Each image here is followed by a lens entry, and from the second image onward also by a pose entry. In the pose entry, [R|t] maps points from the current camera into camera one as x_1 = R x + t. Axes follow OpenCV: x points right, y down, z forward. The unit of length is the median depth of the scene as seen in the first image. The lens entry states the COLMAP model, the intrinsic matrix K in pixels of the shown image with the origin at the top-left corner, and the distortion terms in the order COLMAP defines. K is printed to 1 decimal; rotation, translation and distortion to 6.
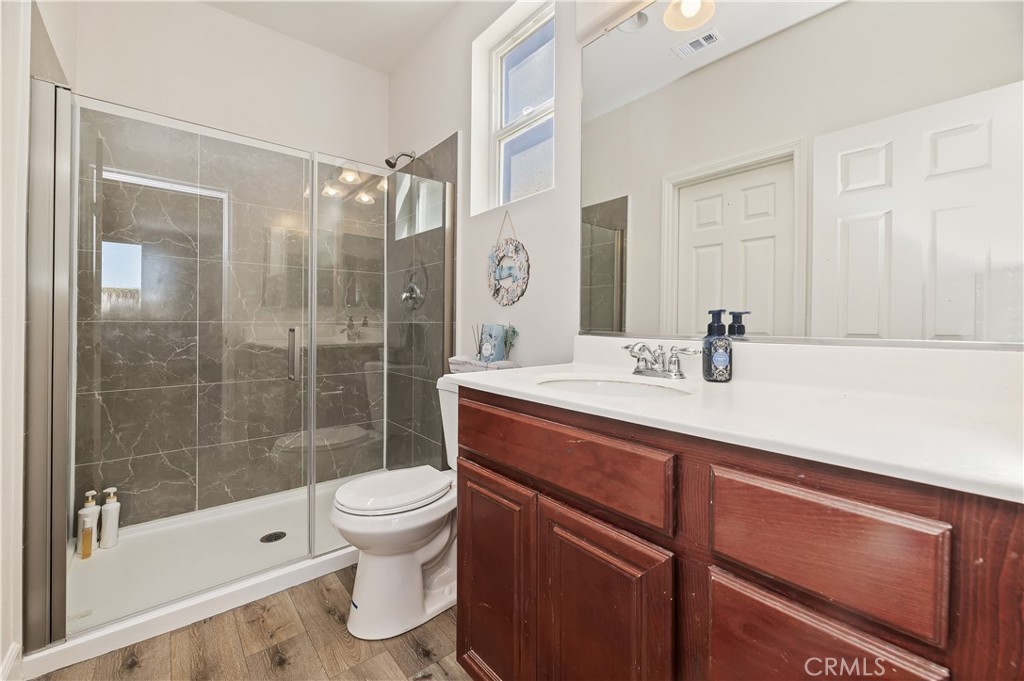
lens RADIAL K [[417.8, 0, 504.5], [0, 417.8, 333.5], [0, 0, 1]] dist [-0.002568, -0.000283]
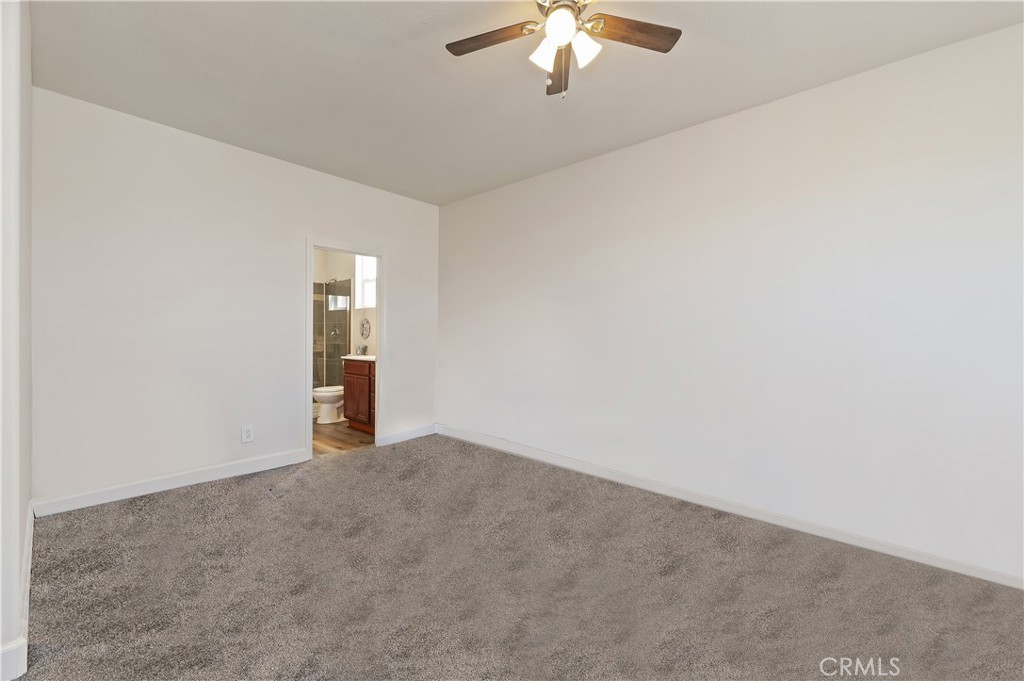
lens RADIAL K [[417.8, 0, 504.5], [0, 417.8, 333.5], [0, 0, 1]] dist [-0.002568, -0.000283]
pose [[0.988885, -0.009522, 0.148380, 0.513425], [0.011732, 0.999833, -0.014024, -0.043276], [-0.148222, 0.015609, 0.988831, -2.047023]]
